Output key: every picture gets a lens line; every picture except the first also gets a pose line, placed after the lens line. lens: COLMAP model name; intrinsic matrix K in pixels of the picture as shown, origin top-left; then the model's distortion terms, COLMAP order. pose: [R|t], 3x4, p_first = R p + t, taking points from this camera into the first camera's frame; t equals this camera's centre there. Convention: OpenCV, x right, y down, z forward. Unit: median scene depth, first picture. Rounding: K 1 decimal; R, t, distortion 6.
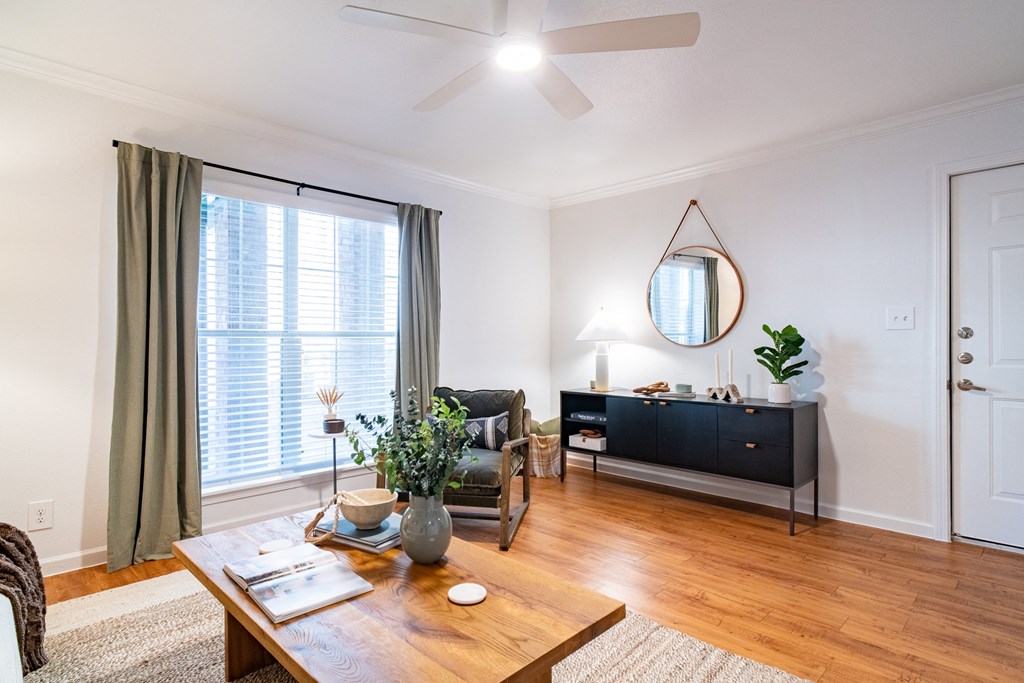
lens RADIAL K [[536.0, 0, 517.0], [0, 536.0, 342.0], [0, 0, 1]] dist [-0.005084, 0.002917]
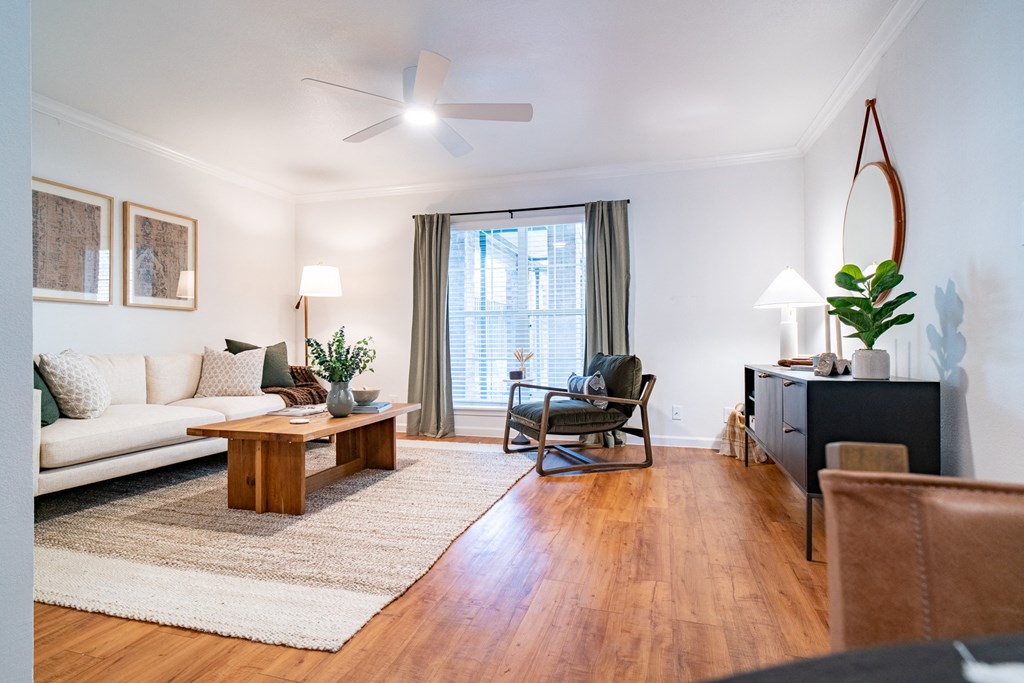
lens RADIAL K [[536.0, 0, 520.3], [0, 536.0, 339.2], [0, 0, 1]] dist [-0.005084, 0.002917]
pose [[0.488951, -0.007920, -0.872275, 0.910418], [0.003347, 0.999968, -0.007204, 0.071034], [0.872305, 0.000603, 0.488963, 0.311063]]
